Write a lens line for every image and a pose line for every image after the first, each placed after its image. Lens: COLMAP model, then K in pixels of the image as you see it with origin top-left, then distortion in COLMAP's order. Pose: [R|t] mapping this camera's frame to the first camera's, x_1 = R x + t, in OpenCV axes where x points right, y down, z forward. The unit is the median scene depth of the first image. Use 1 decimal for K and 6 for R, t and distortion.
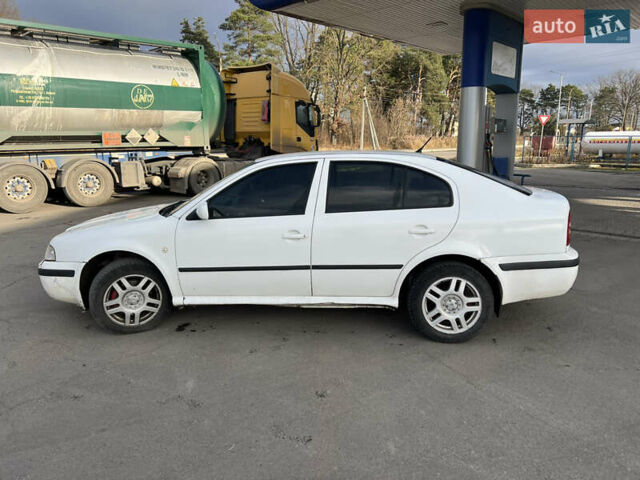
lens RADIAL K [[479.0, 0, 320.0], [0, 479.0, 240.0], [0, 0, 1]] dist [0.046740, -0.045774]
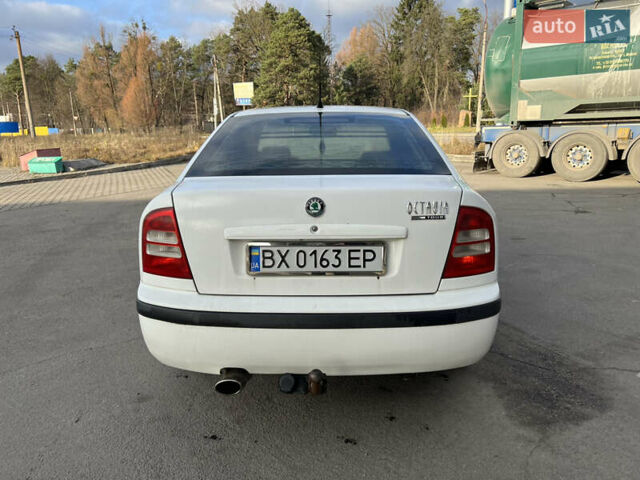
lens RADIAL K [[479.0, 0, 320.0], [0, 479.0, 240.0], [0, 0, 1]] dist [0.046740, -0.045774]
pose [[0.049649, 0.233450, -0.971100, 0.329168], [-0.184923, 0.957637, 0.220759, -0.056131], [0.981498, 0.168618, 0.090716, 0.360265]]
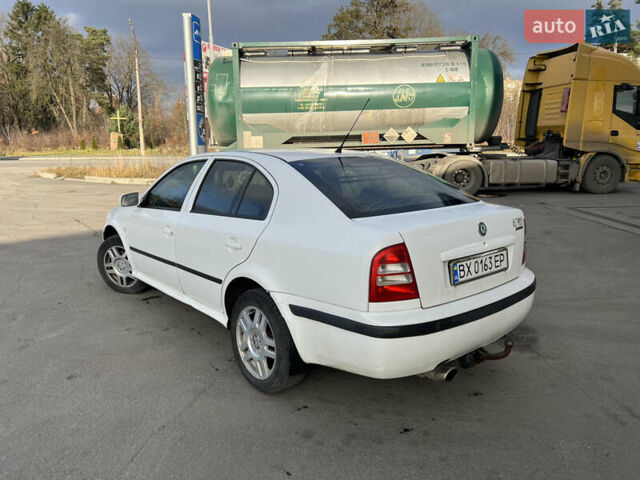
lens RADIAL K [[479.0, 0, 320.0], [0, 479.0, 240.0], [0, 0, 1]] dist [0.046740, -0.045774]
pose [[0.693243, 0.140105, -0.706954, 0.283252], [-0.136612, 0.988684, 0.061976, -0.030687], [0.707637, 0.053614, 0.704539, 0.160012]]
